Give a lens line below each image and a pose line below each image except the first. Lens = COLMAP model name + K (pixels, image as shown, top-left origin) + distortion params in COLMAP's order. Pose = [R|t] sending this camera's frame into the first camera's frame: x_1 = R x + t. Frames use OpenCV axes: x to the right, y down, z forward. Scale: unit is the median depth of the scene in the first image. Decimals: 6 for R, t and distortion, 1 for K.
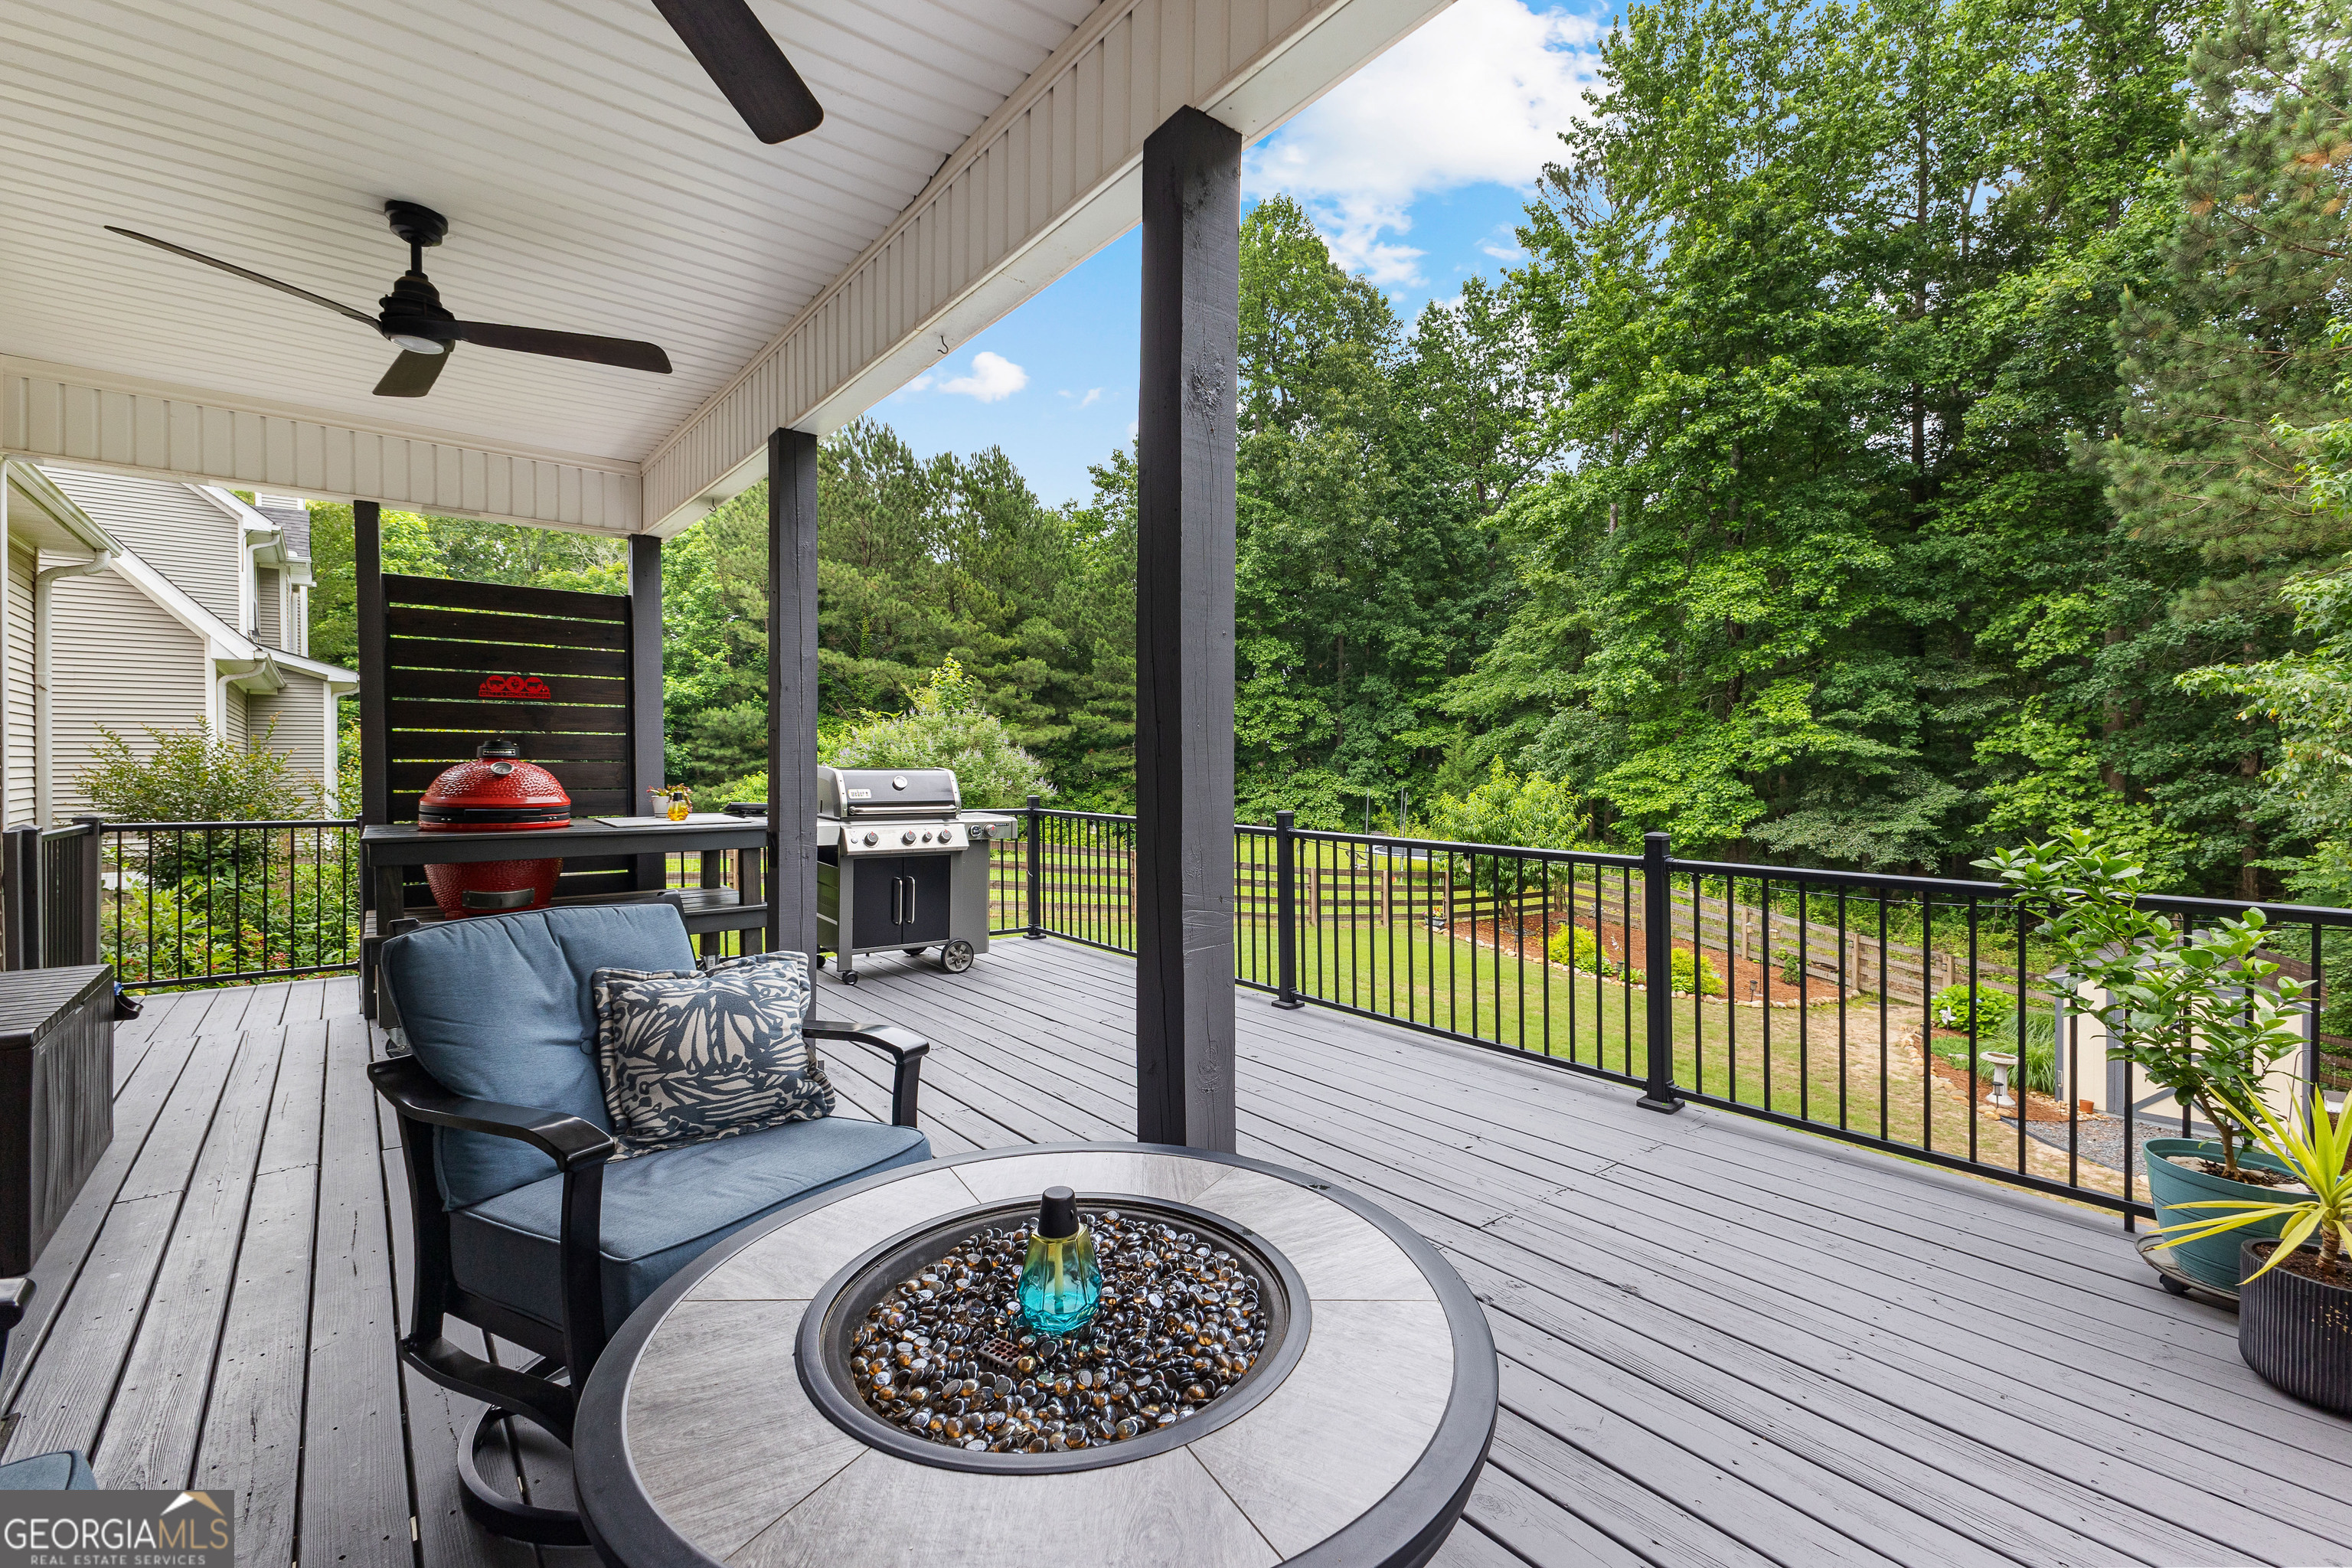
lens RADIAL K [[1017.2, 0, 1183.1], [0, 1017.2, 772.5], [0, 0, 1]] dist [0.018696, -0.005929]
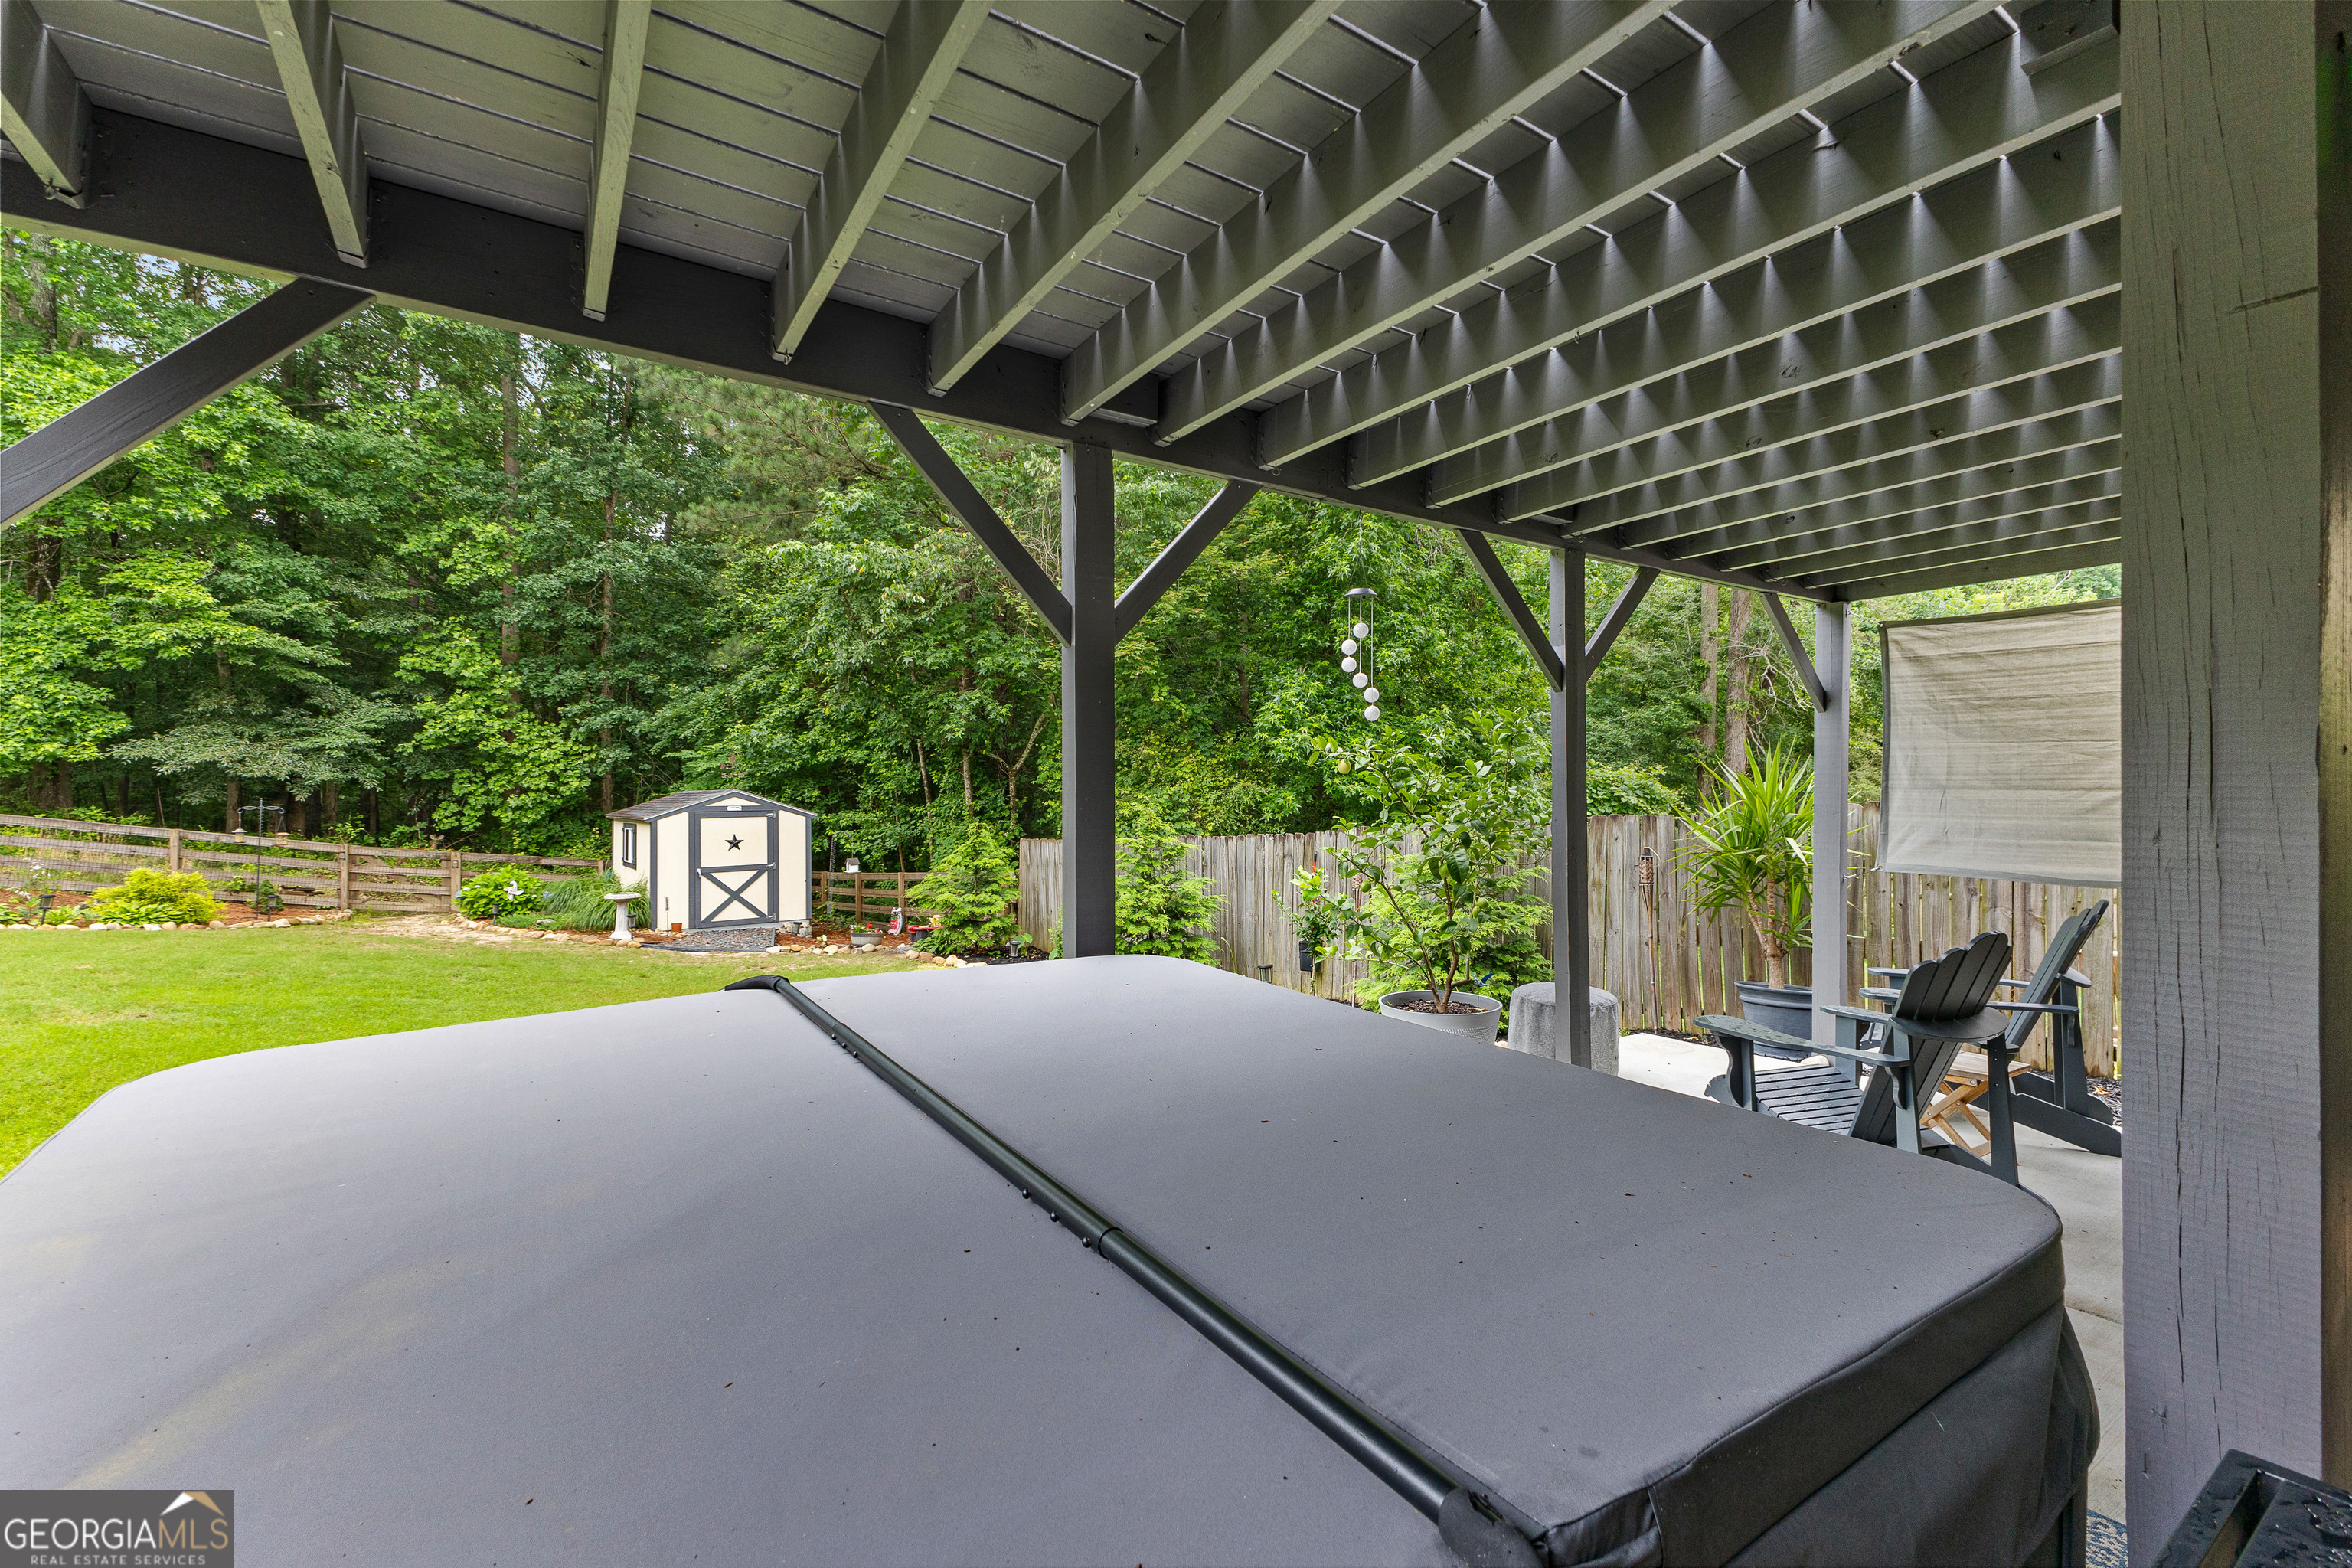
lens RADIAL K [[1017.2, 0, 1181.1], [0, 1017.2, 772.2], [0, 0, 1]] dist [0.018696, -0.005929]
pose [[0.100925, 0.008117, 0.994861, -0.091880], [0.012014, 0.999884, -0.009377, 0.086973], [-0.994822, 0.012898, 0.100815, 0.170988]]
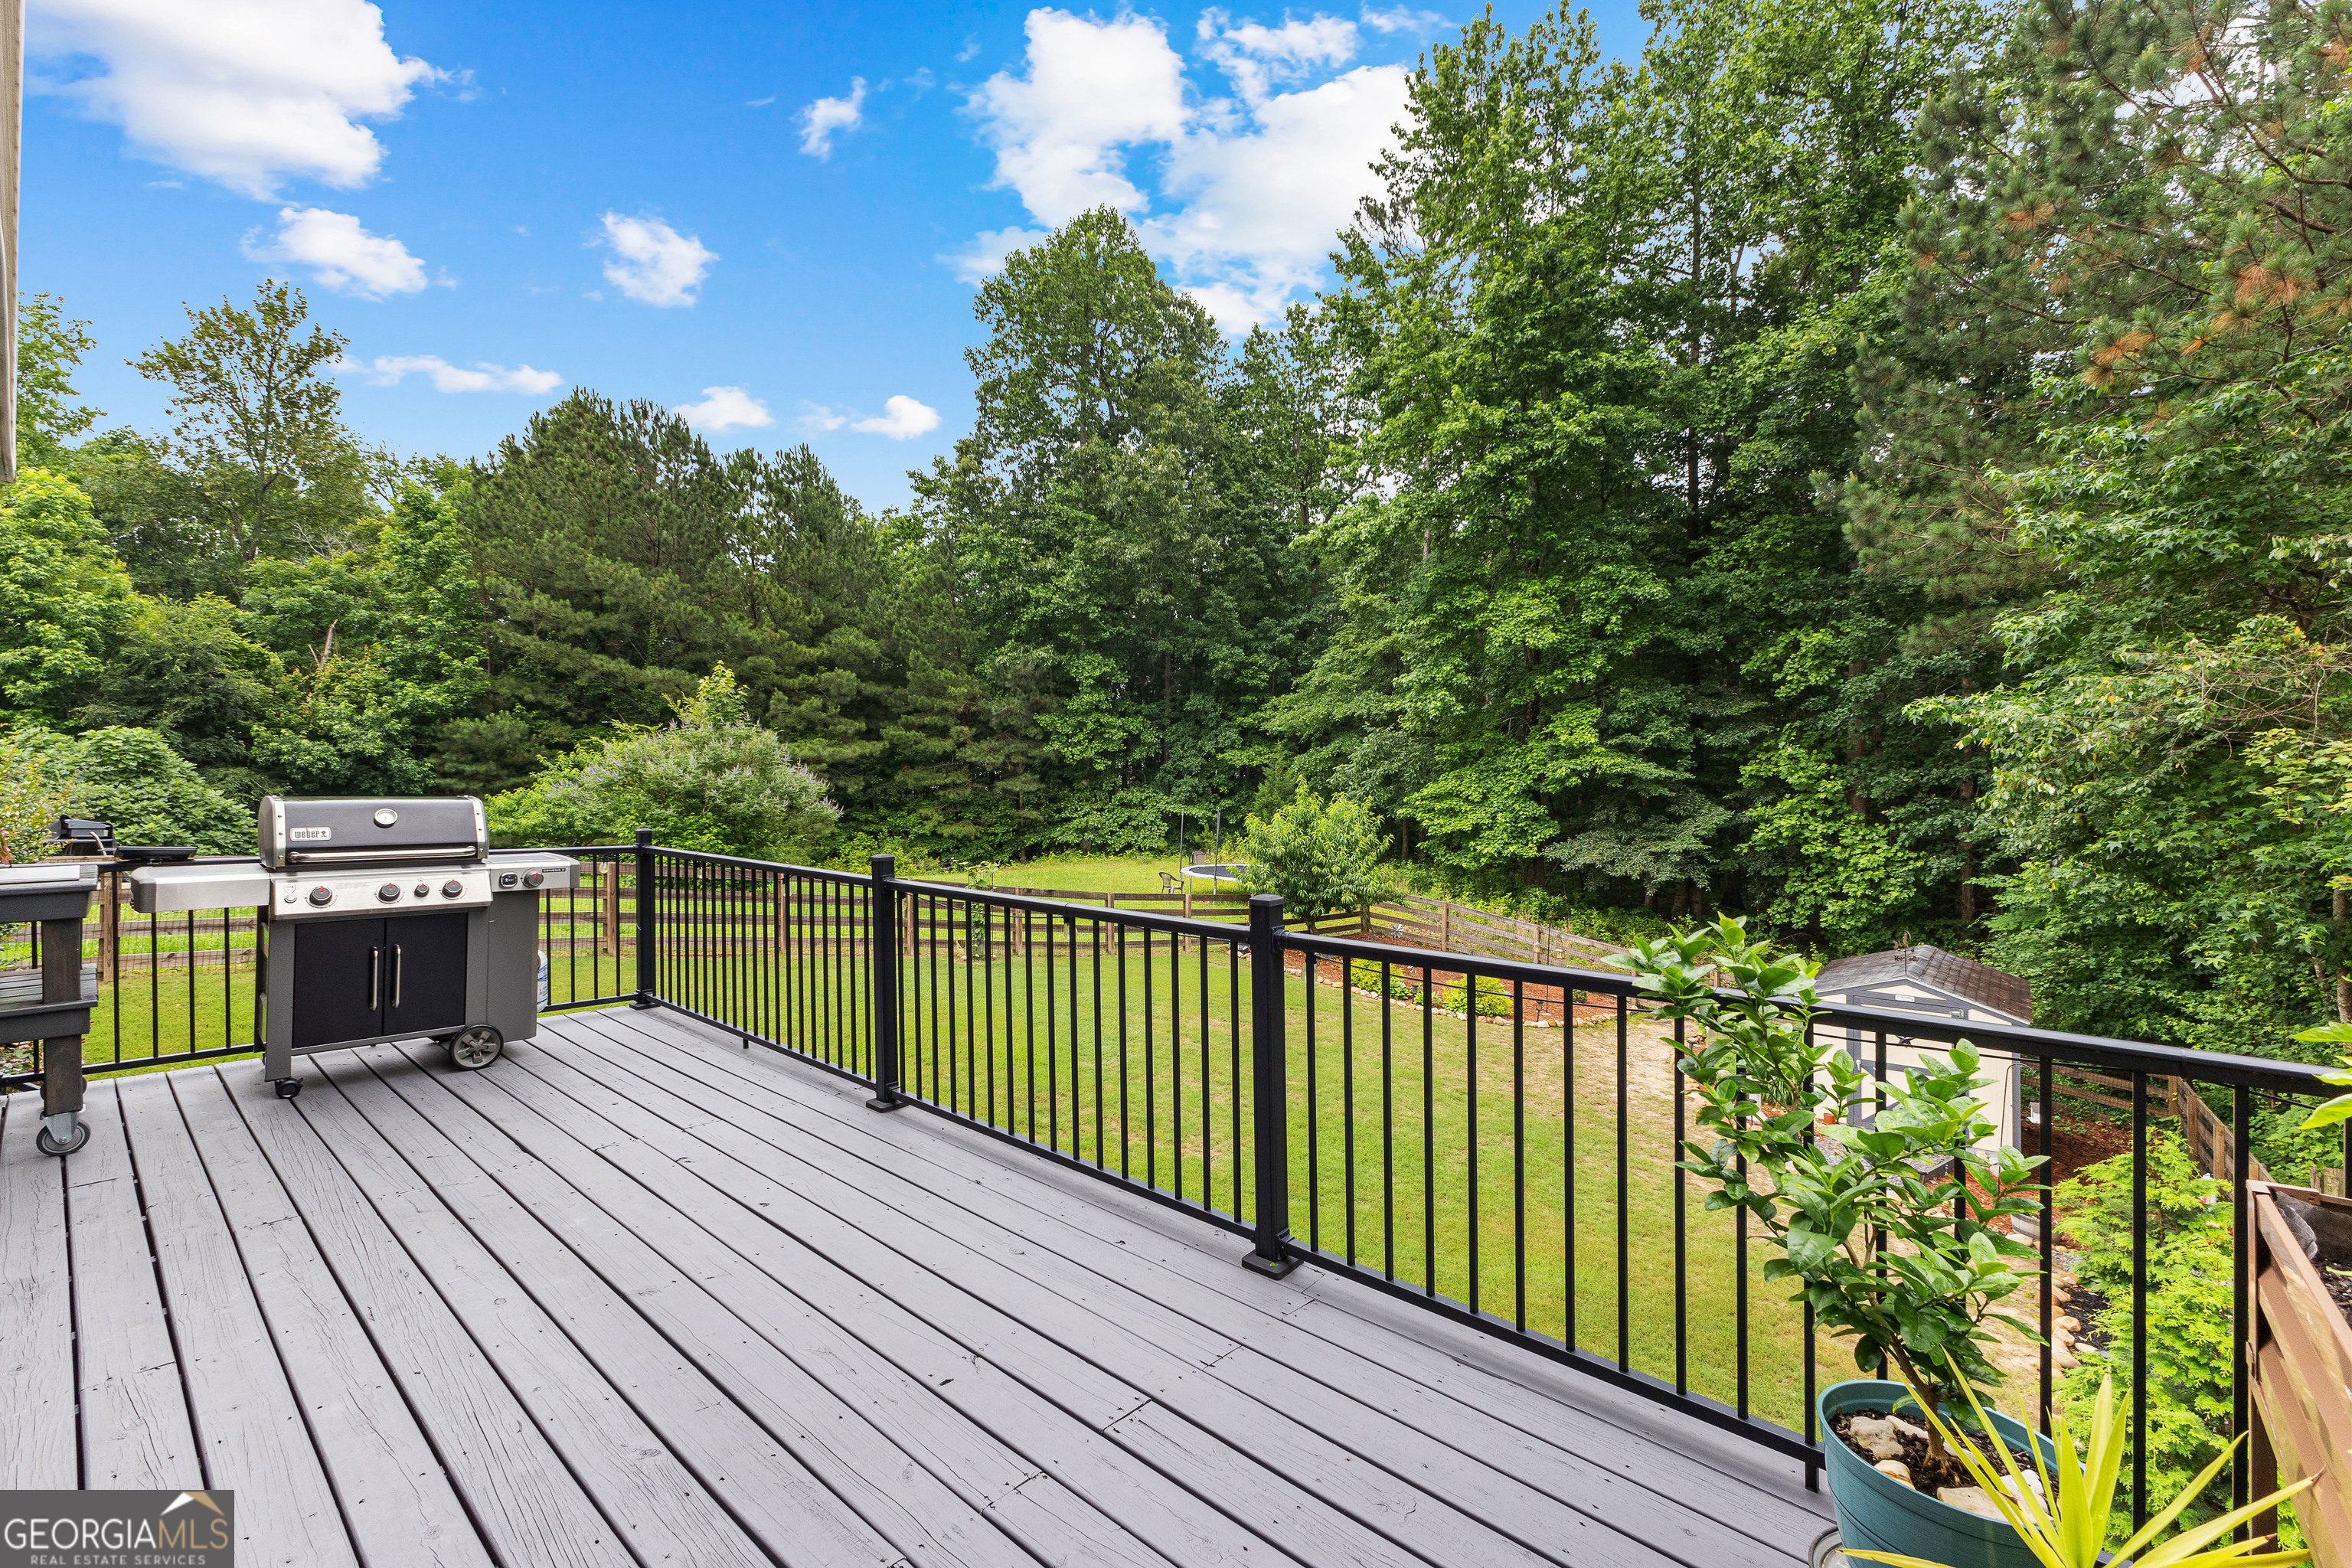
lens RADIAL K [[1017.2, 0, 1174.5], [0, 1017.2, 779.5], [0, 0, 1]] dist [0.018696, -0.005929]
pose [[0.989577, 0.004773, 0.143926, 0.036157], [-0.003318, 0.999941, -0.010345, -0.002383], [-0.143967, 0.009760, 0.989534, 0.034196]]
